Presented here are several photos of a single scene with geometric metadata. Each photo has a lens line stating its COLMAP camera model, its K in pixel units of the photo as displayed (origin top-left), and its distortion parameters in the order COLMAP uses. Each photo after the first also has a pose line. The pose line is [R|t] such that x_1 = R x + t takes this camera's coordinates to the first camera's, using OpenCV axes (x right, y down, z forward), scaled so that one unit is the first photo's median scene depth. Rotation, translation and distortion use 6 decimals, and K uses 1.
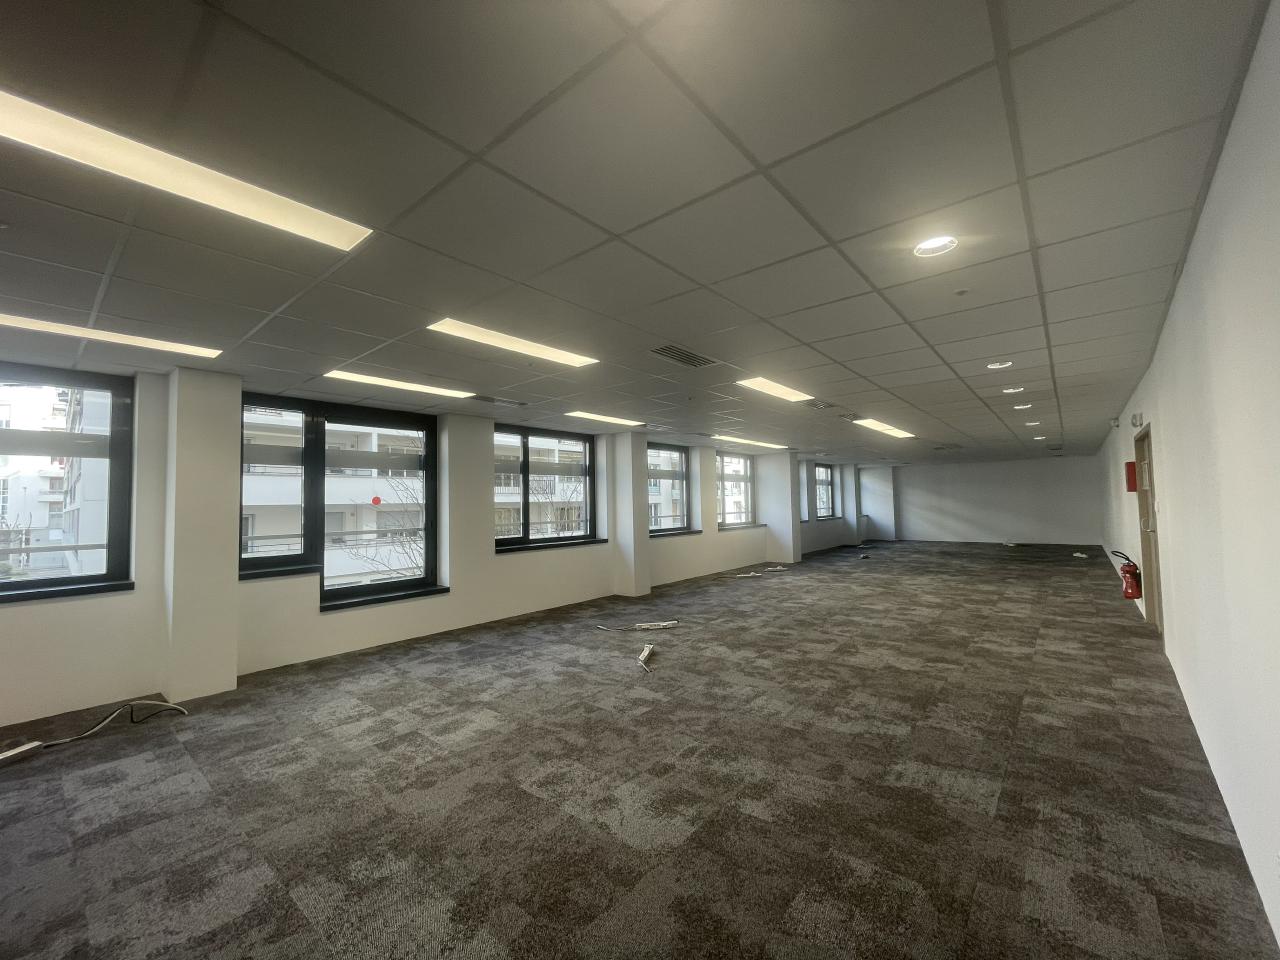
lens RADIAL K [[521.5, 0, 631.4], [0, 521.5, 480.2], [0, 0, 1]] dist [-0.003056, -0.000246]
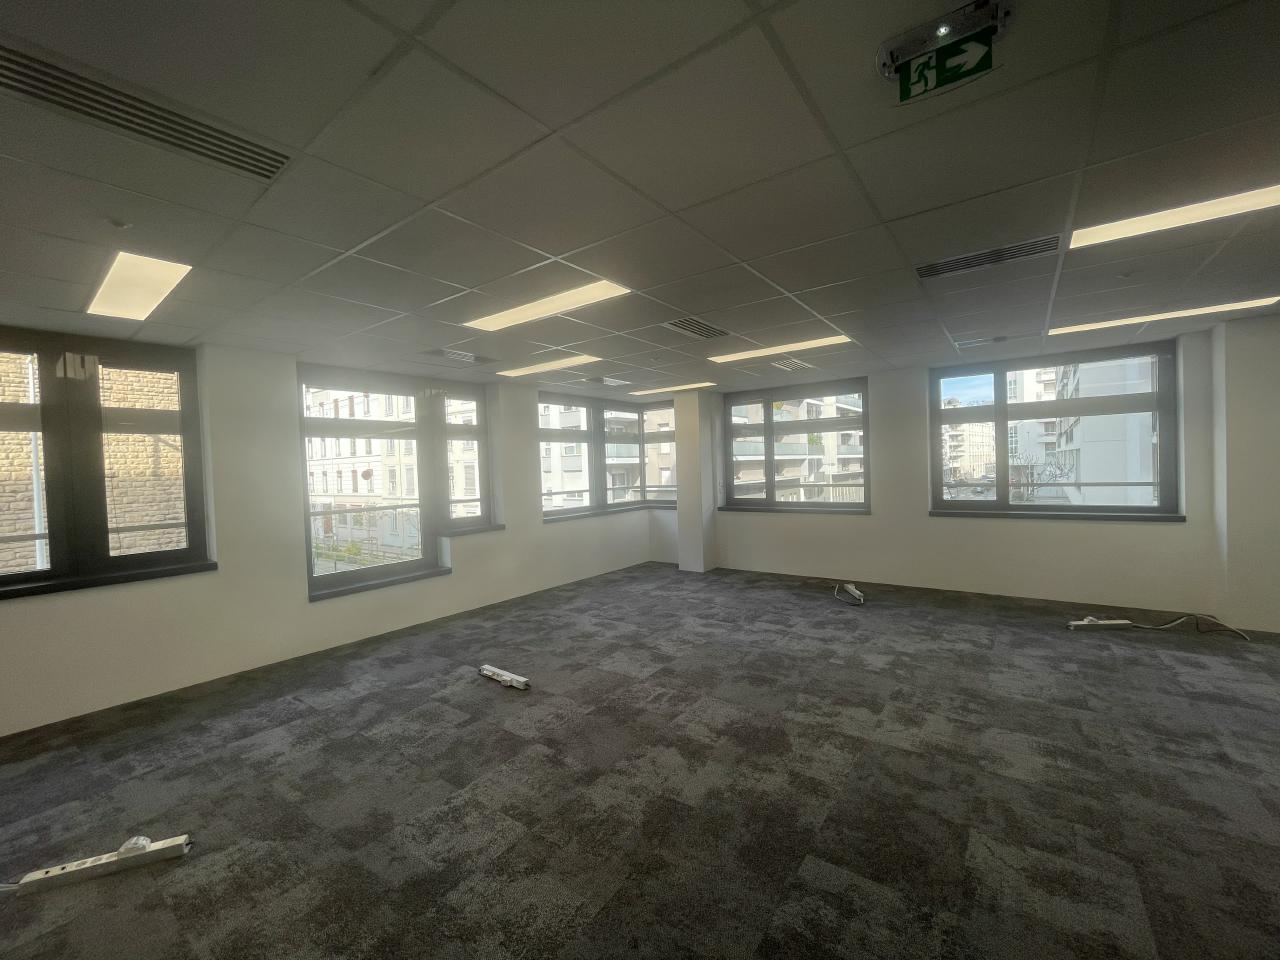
lens RADIAL K [[521.5, 0, 631.4], [0, 521.5, 480.2], [0, 0, 1]] dist [-0.003056, -0.000246]
pose [[0.073566, 0.041013, -0.996447, 0.115851], [0.080962, 0.995611, 0.046955, -0.041018], [0.993999, -0.084129, 0.069922, -0.317180]]
